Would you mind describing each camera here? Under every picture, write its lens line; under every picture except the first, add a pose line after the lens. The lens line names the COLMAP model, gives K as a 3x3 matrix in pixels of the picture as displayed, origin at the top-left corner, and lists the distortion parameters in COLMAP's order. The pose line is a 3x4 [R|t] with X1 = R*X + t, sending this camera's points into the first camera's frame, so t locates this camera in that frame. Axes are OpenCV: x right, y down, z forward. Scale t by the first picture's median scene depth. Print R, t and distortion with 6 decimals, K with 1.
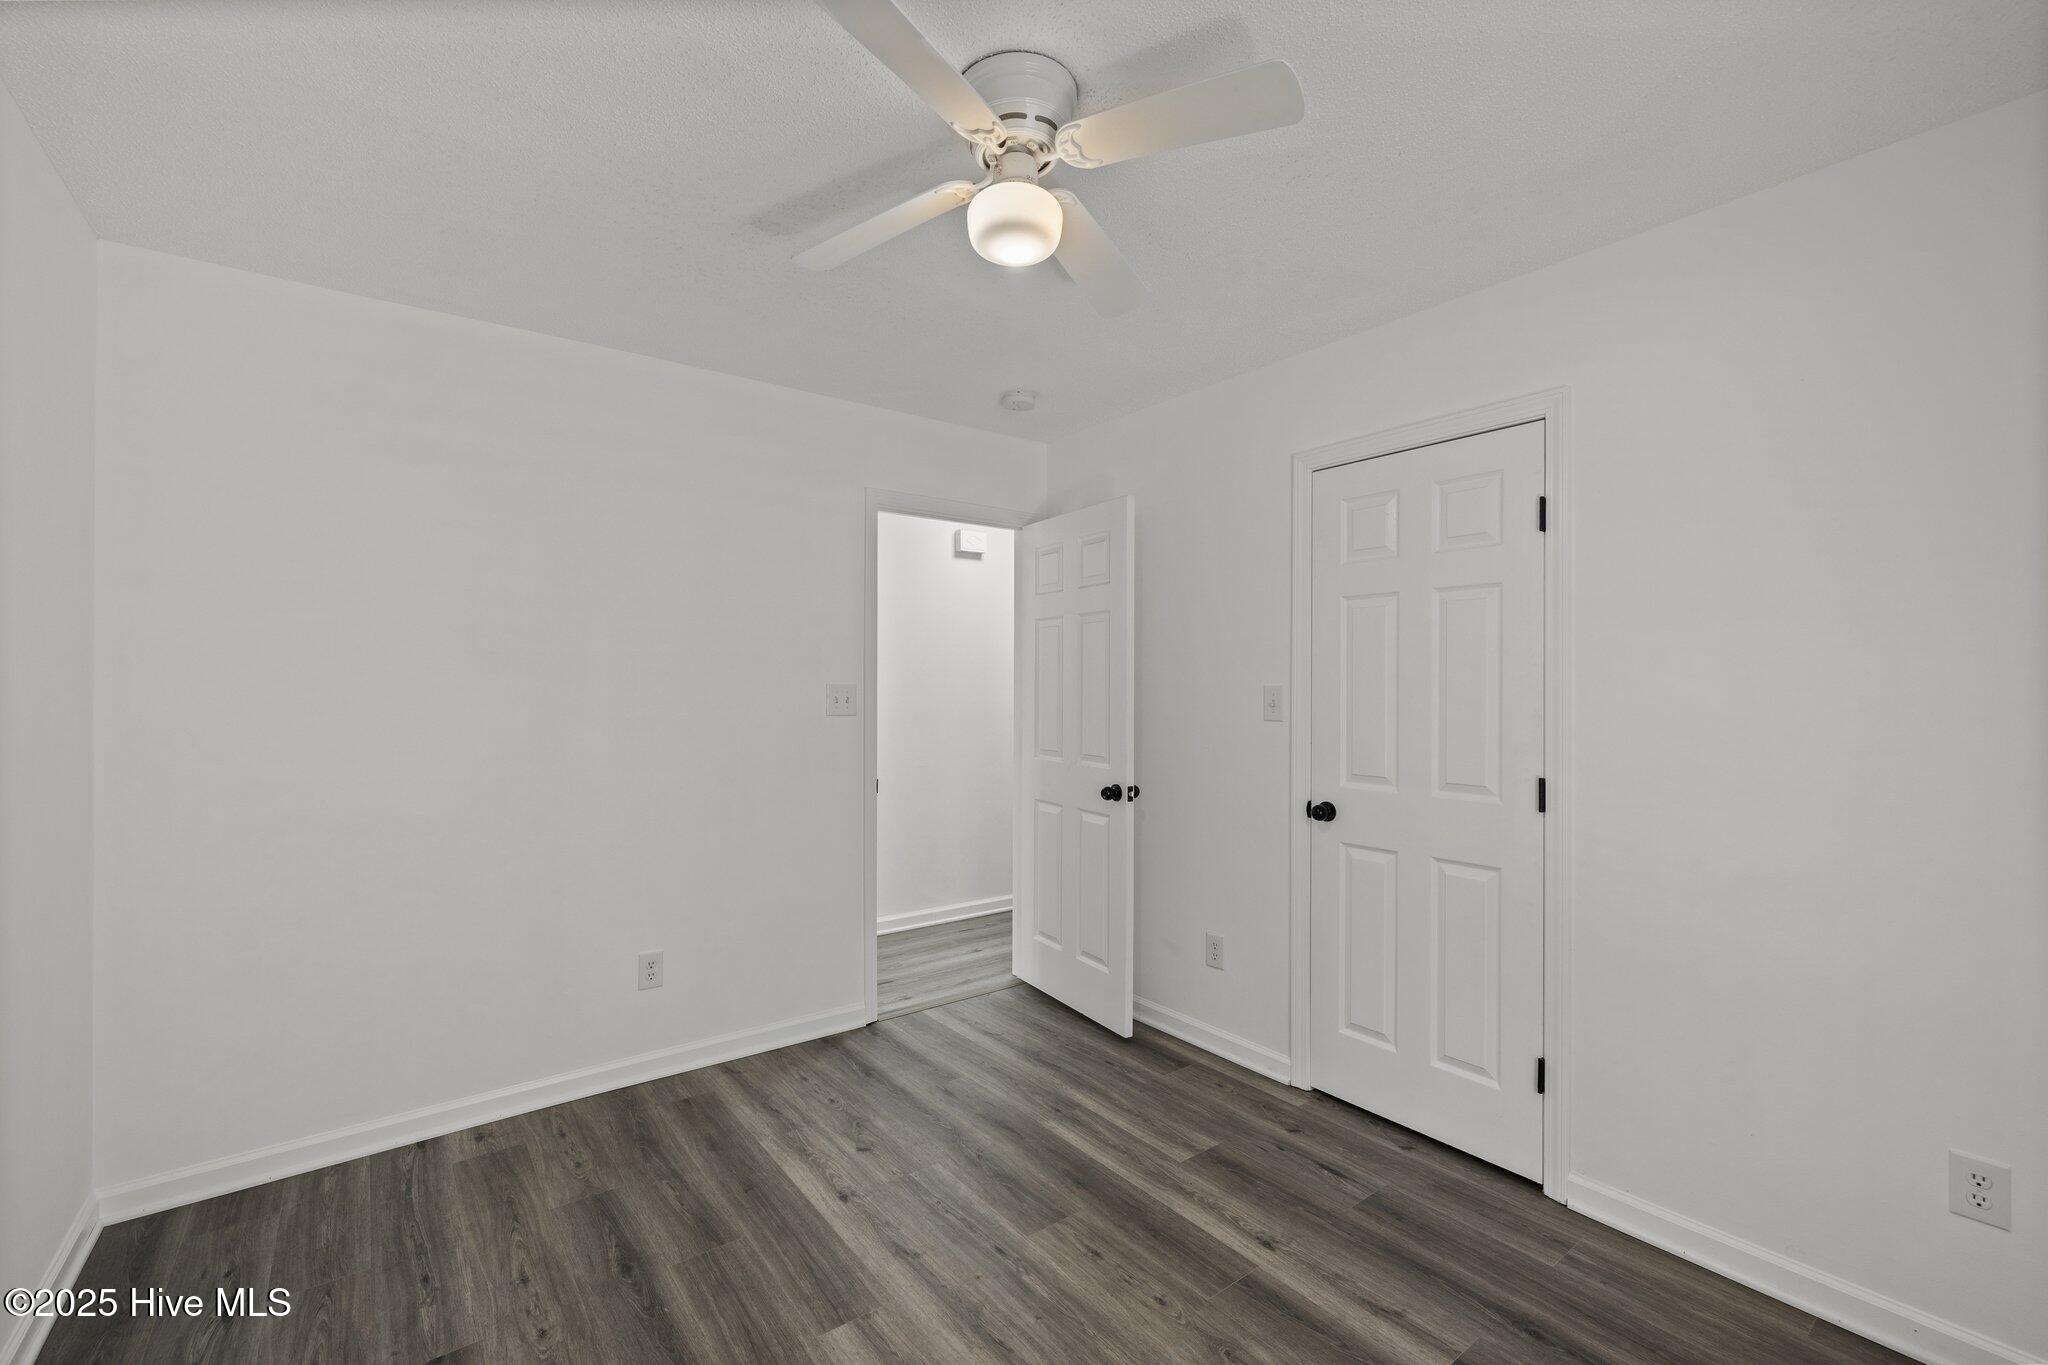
lens RADIAL K [[897.6, 0, 1036.5], [0, 897.6, 675.0], [0, 0, 1]] dist [0.009420, -0.000708]
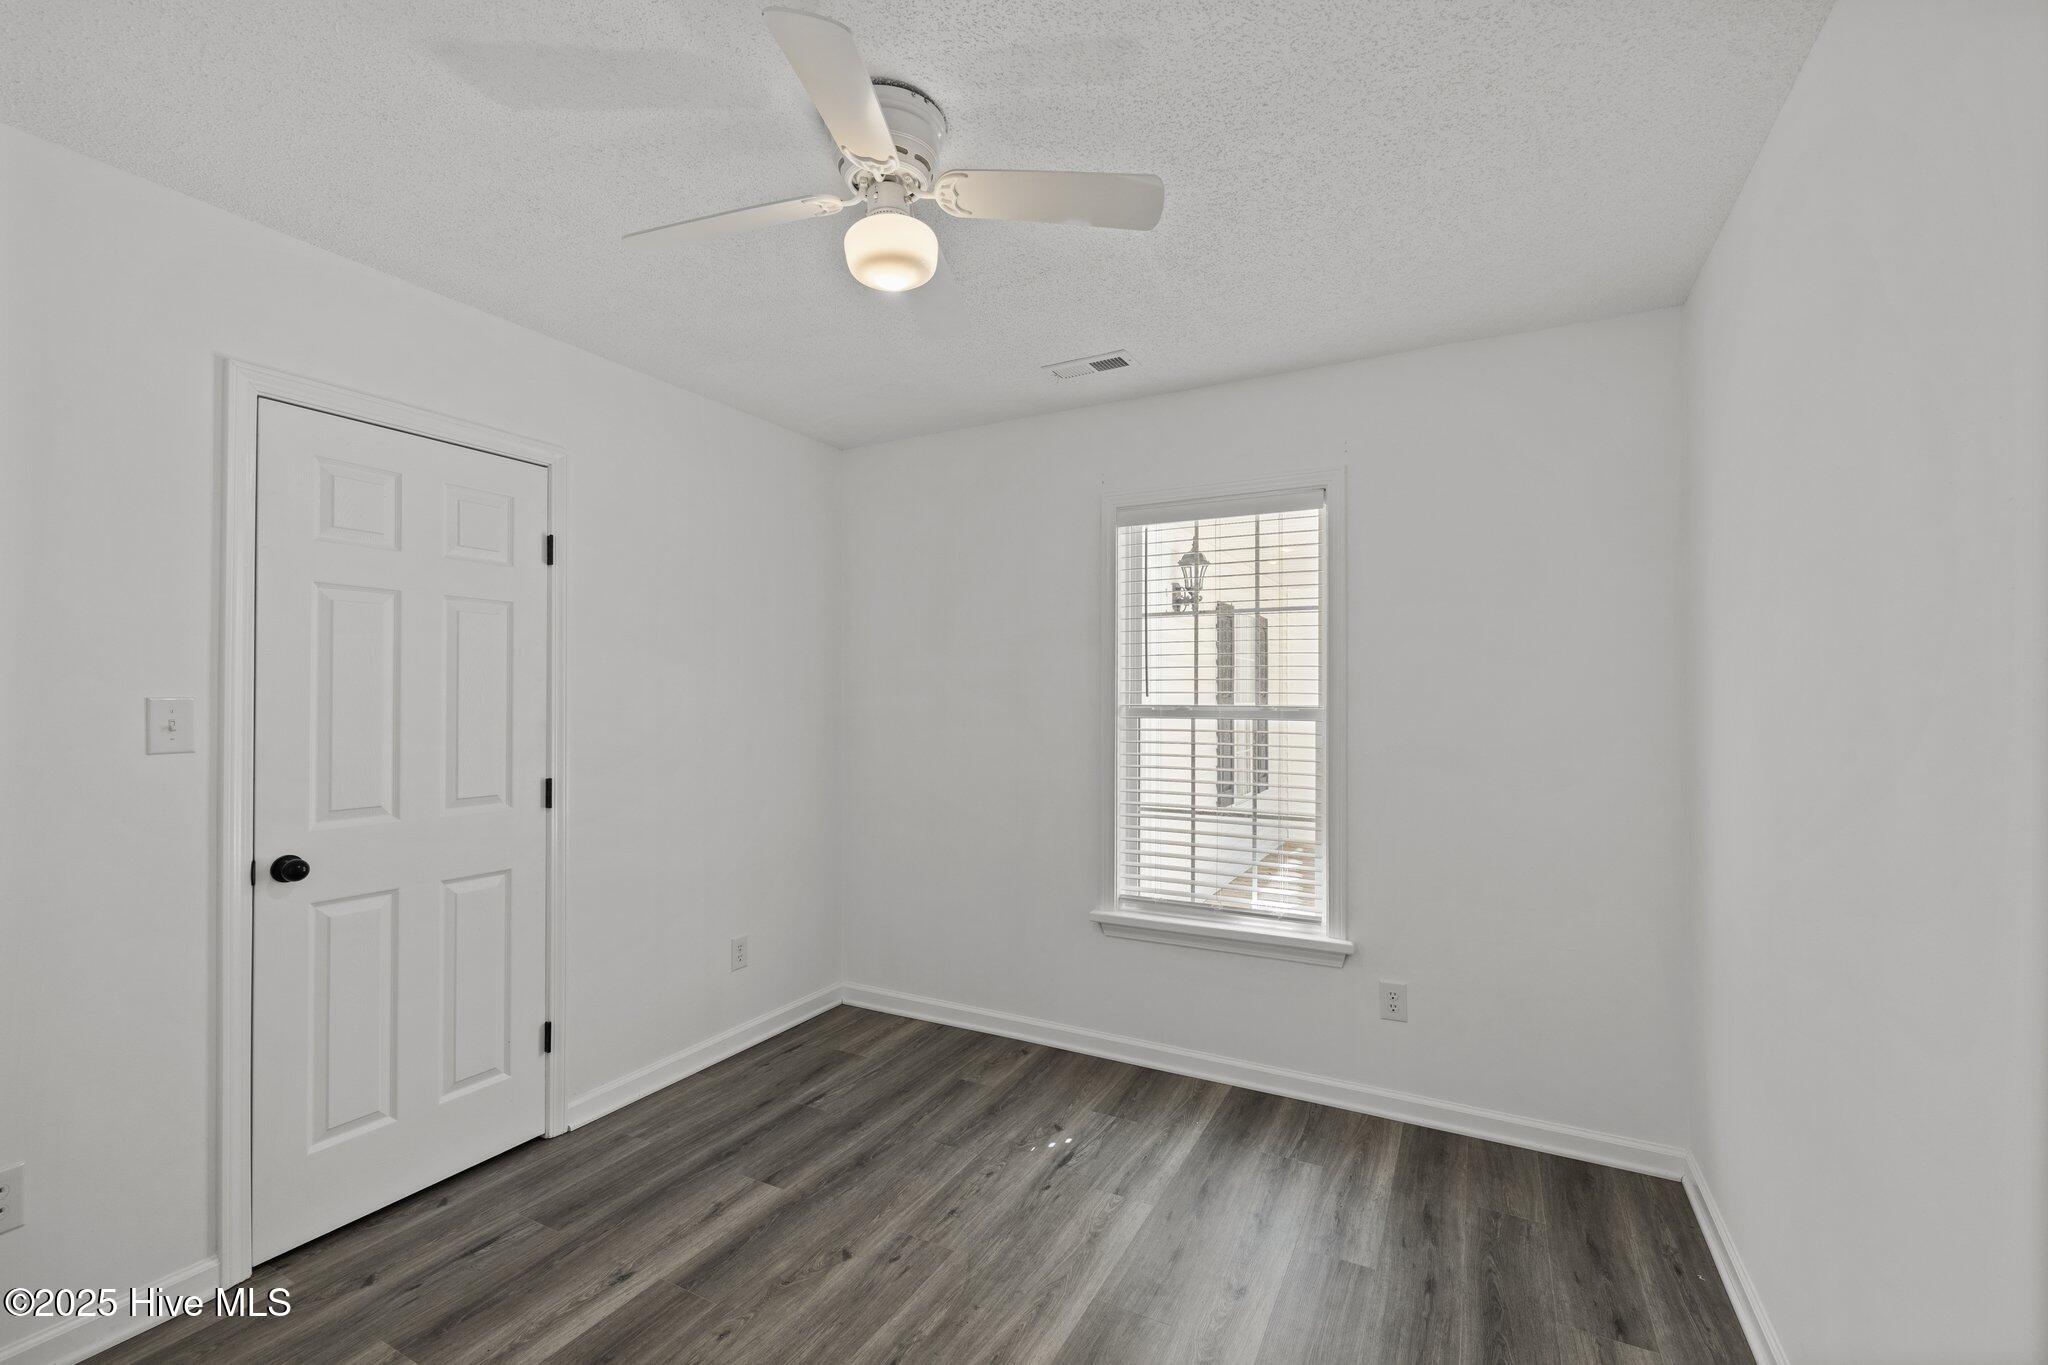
lens RADIAL K [[897.6, 0, 1013.8], [0, 897.6, 676.0], [0, 0, 1]] dist [0.009420, -0.000708]
pose [[-0.418057, 0.021066, 0.908176, -0.756443], [-0.010102, 0.999561, -0.027836, 0.010960], [-0.908364, -0.020811, -0.417661, 0.970388]]
